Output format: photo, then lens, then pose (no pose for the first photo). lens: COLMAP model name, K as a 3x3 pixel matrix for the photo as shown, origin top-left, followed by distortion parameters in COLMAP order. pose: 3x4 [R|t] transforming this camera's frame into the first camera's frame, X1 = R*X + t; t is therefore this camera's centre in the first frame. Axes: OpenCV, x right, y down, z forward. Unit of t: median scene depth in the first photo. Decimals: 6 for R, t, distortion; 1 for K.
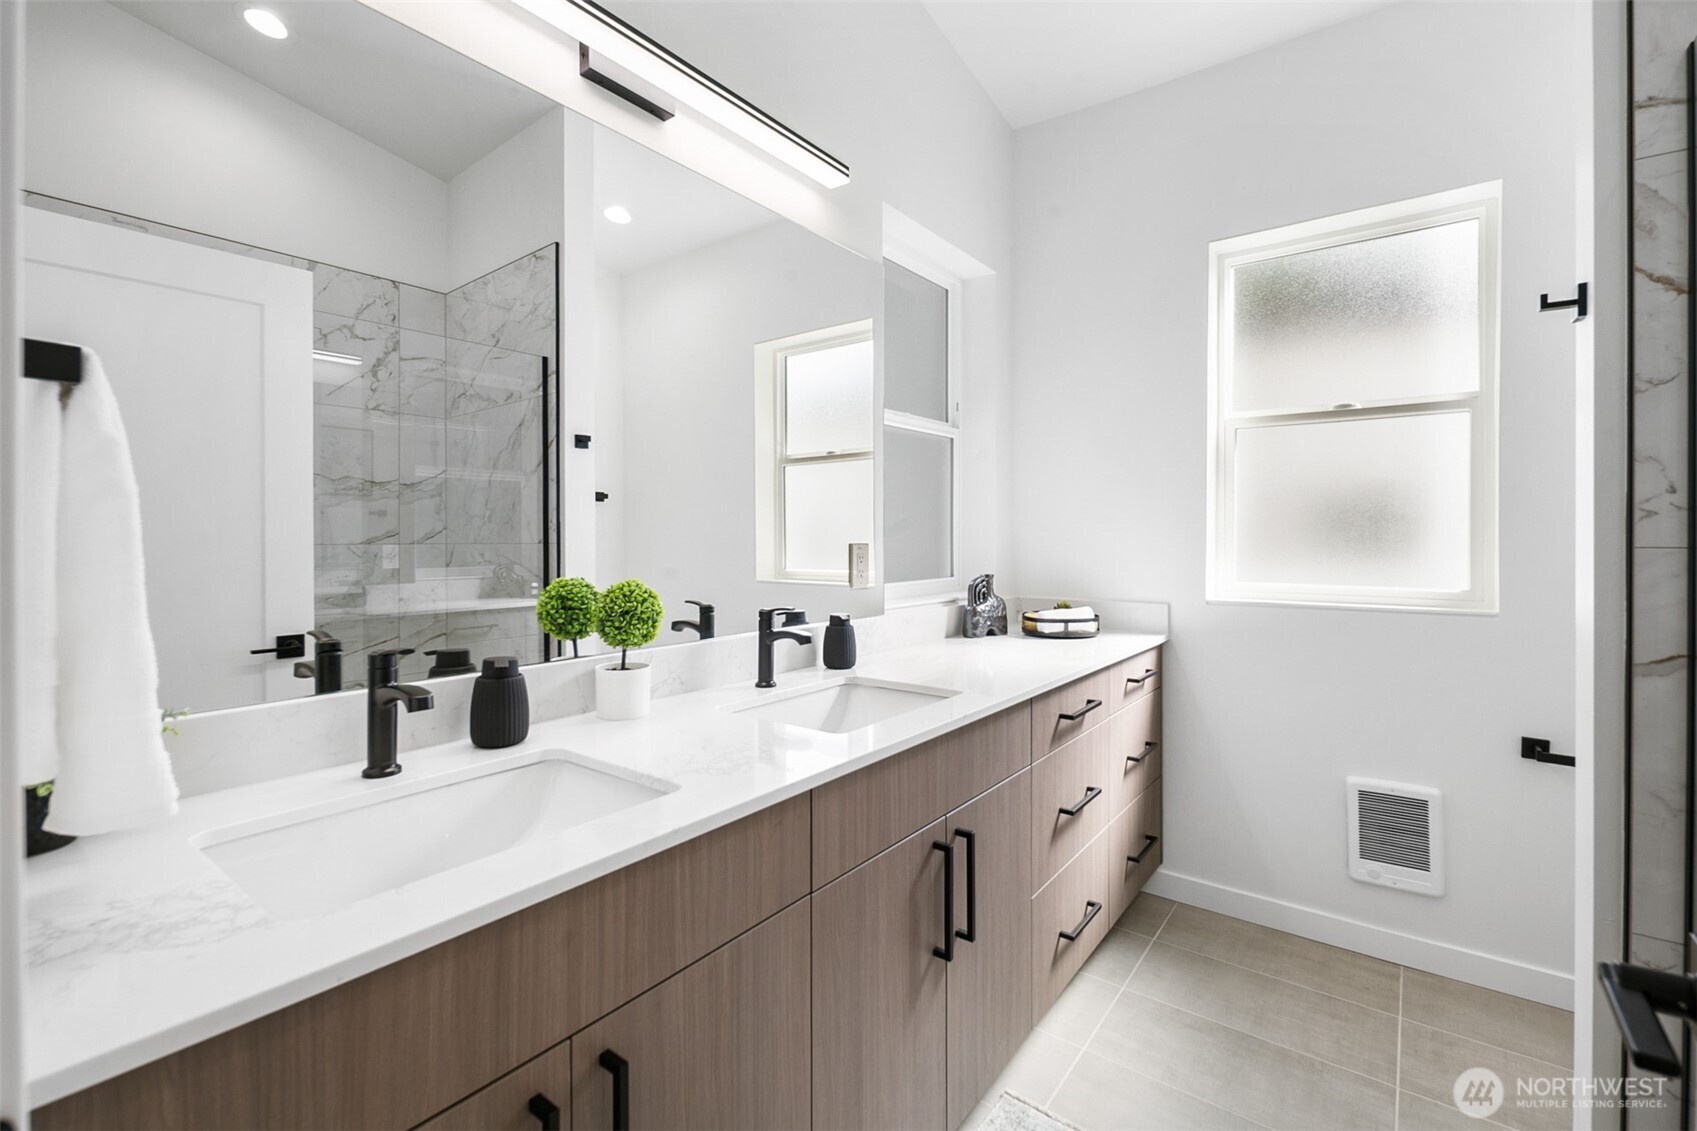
lens RADIAL K [[740.5, 0, 849.0], [0, 740.5, 540.4], [0, 0, 1]] dist [0.000774, -0.000136]
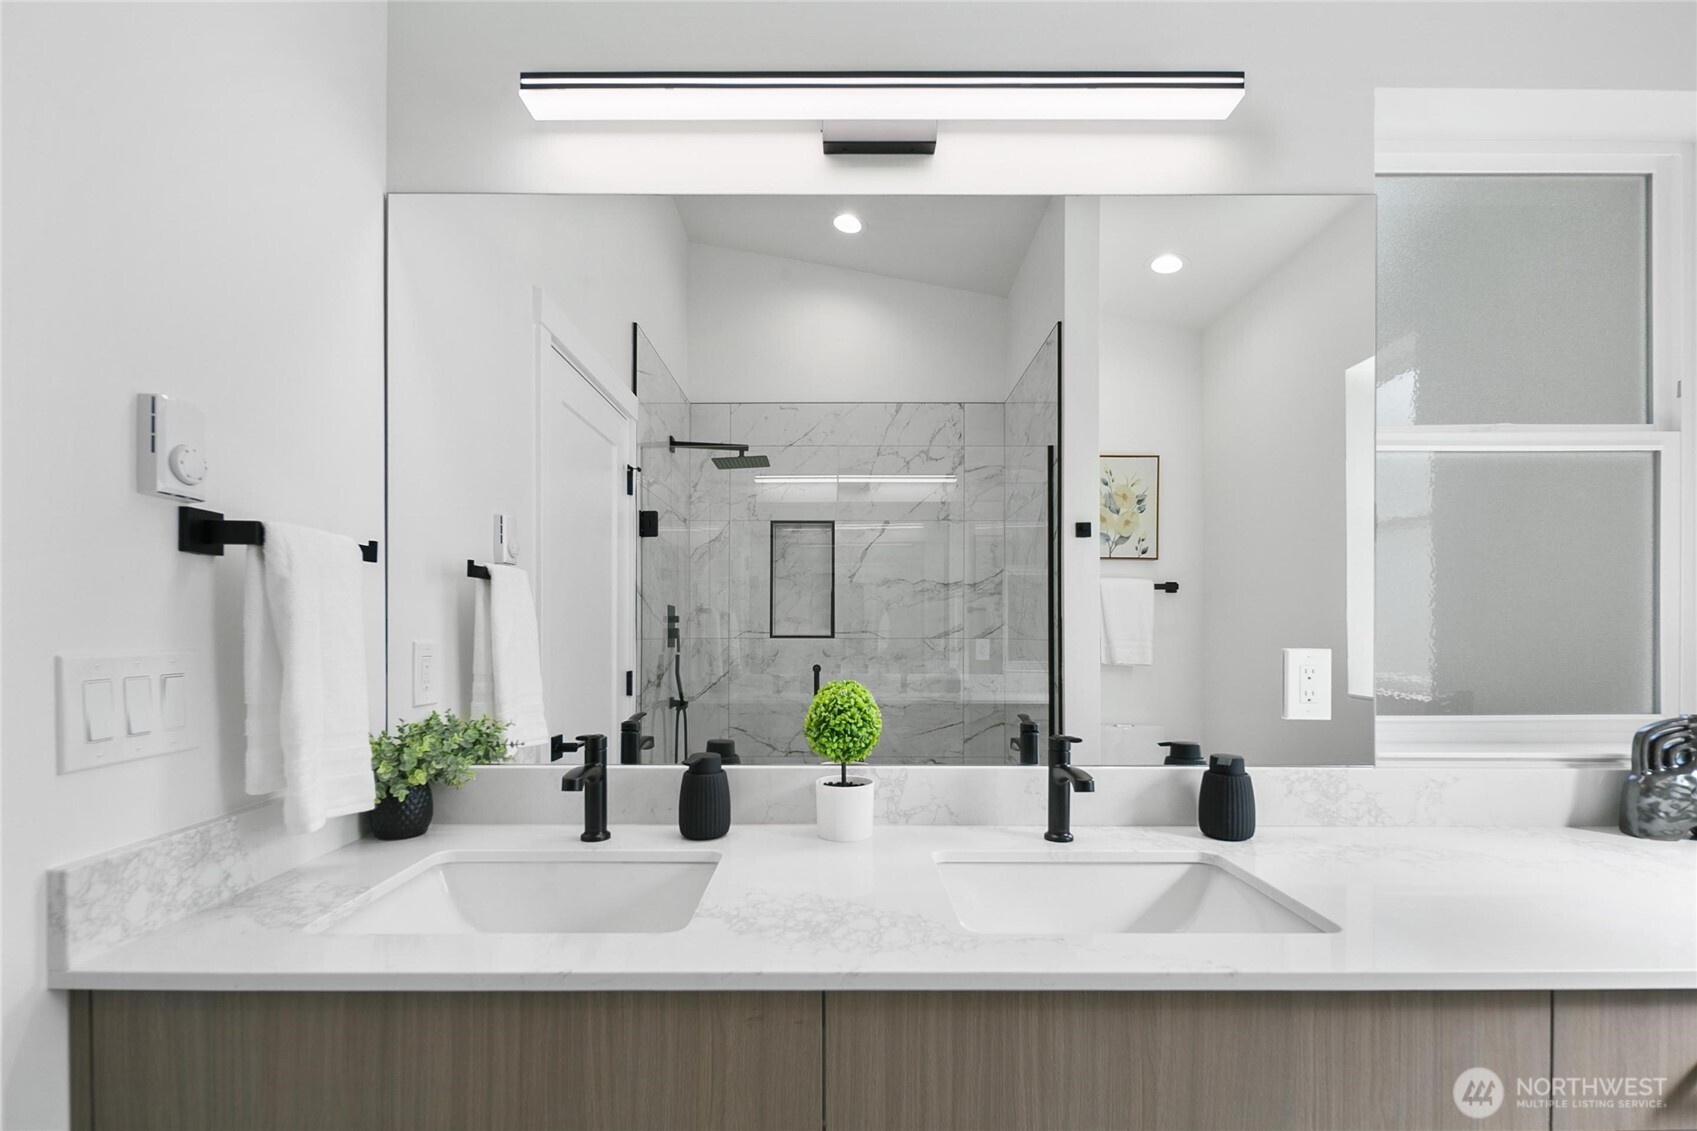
lens RADIAL K [[753.4, 0, 844.8], [0, 753.4, 618.7], [0, 0, 1]] dist [0.001376, -0.000191]
pose [[0.610510, -0.010939, -0.791933, 0.243029], [-0.003538, 0.999857, -0.016539, -0.008169], [0.792000, 0.012899, 0.610384, 0.245092]]
